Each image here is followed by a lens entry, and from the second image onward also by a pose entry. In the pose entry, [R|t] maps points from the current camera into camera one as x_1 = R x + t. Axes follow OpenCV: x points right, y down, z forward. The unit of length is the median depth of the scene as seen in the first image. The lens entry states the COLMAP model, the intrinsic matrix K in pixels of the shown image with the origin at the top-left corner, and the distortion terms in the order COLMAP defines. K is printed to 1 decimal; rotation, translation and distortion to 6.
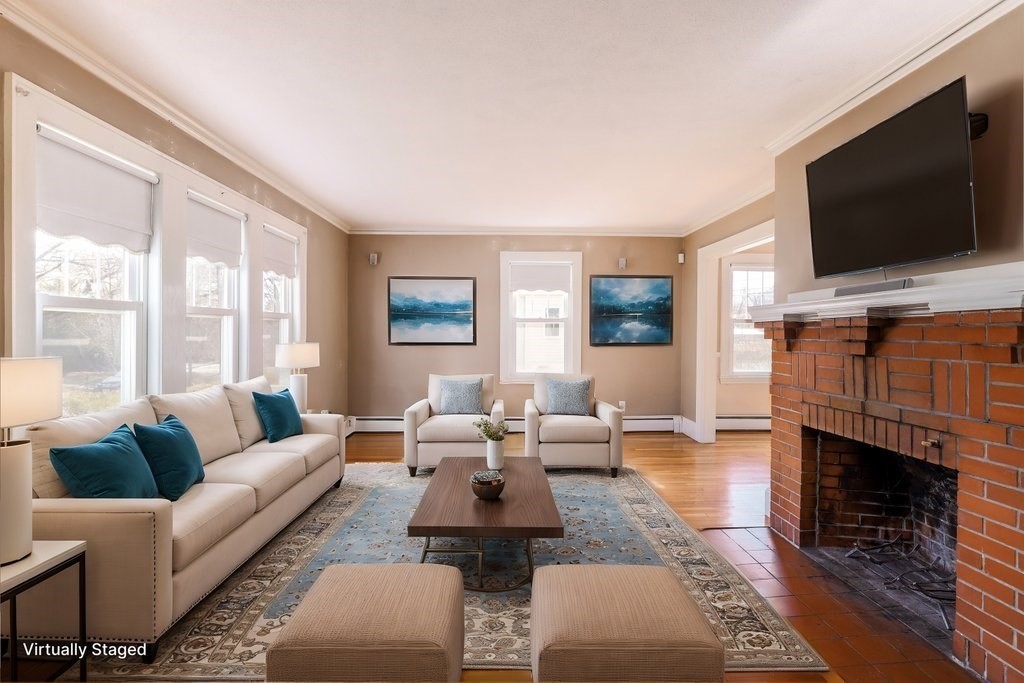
lens RADIAL K [[472.2, 0, 513.4], [0, 472.2, 334.1], [0, 0, 1]] dist [-0.023917, 0.000658]
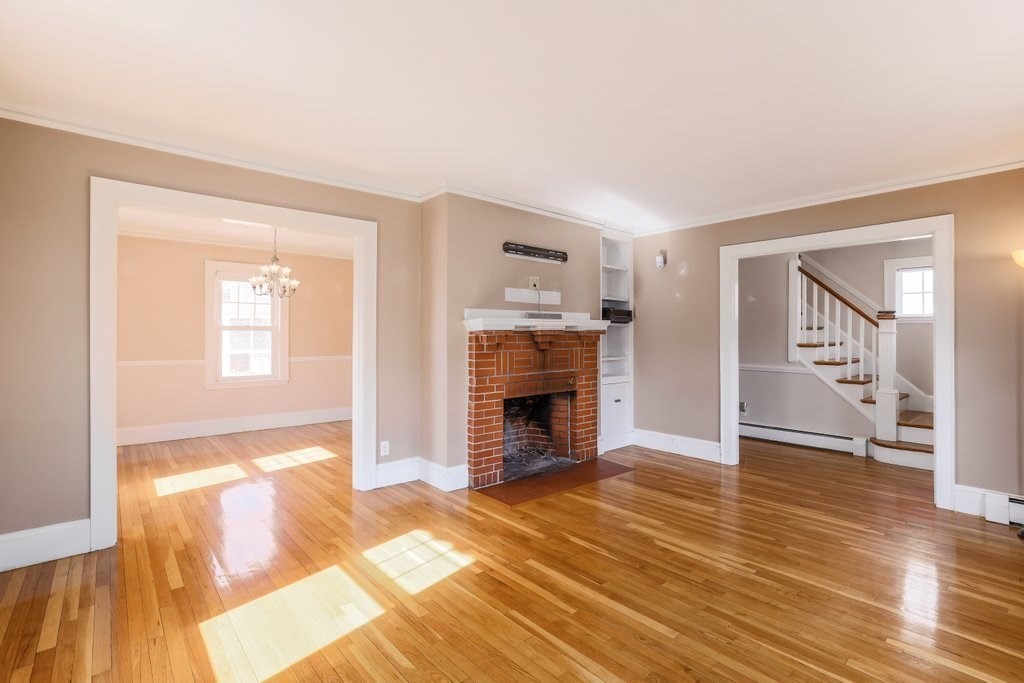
lens RADIAL K [[472.2, 0, 513.4], [0, 472.2, 334.1], [0, 0, 1]] dist [-0.023917, 0.000658]
pose [[-0.633409, -0.012892, 0.773710, -0.579325], [-0.009704, 0.999915, 0.008718, -0.028930], [-0.773757, -0.001986, -0.633480, 1.958429]]
